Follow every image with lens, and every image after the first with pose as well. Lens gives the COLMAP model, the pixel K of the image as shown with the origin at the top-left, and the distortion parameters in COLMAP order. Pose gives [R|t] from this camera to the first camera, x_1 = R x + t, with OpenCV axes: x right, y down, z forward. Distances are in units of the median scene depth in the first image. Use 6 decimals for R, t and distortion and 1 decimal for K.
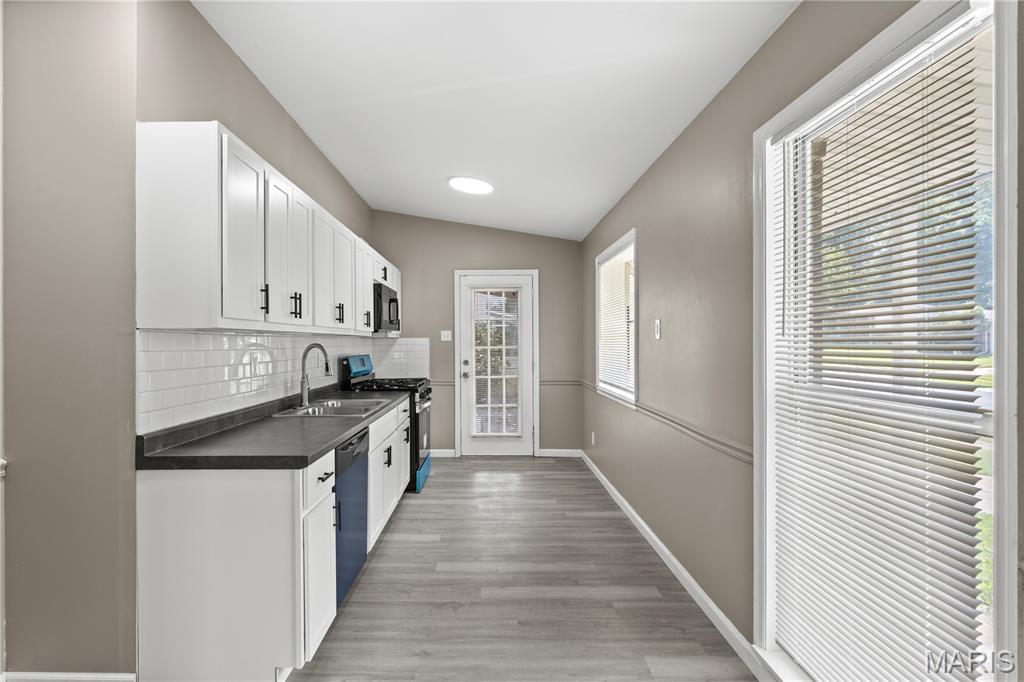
lens RADIAL K [[537.4, 0, 508.1], [0, 537.4, 335.7], [0, 0, 1]] dist [-0.000714, 0.000039]
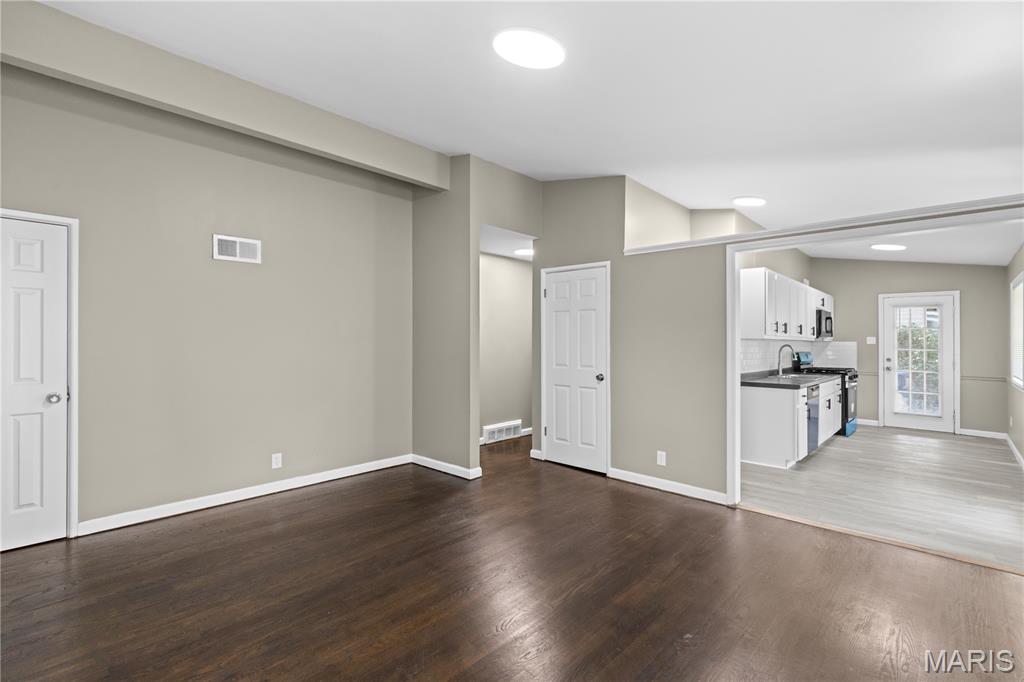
lens RADIAL K [[479.1, 0, 506.0], [0, 479.1, 335.2], [0, 0, 1]] dist [0.001362, 0.000026]
pose [[0.709086, 0.003706, -0.705113, 0.116130], [-0.005037, 0.999987, 0.000191, -0.011041], [0.705104, 0.003417, 0.709095, -0.718634]]
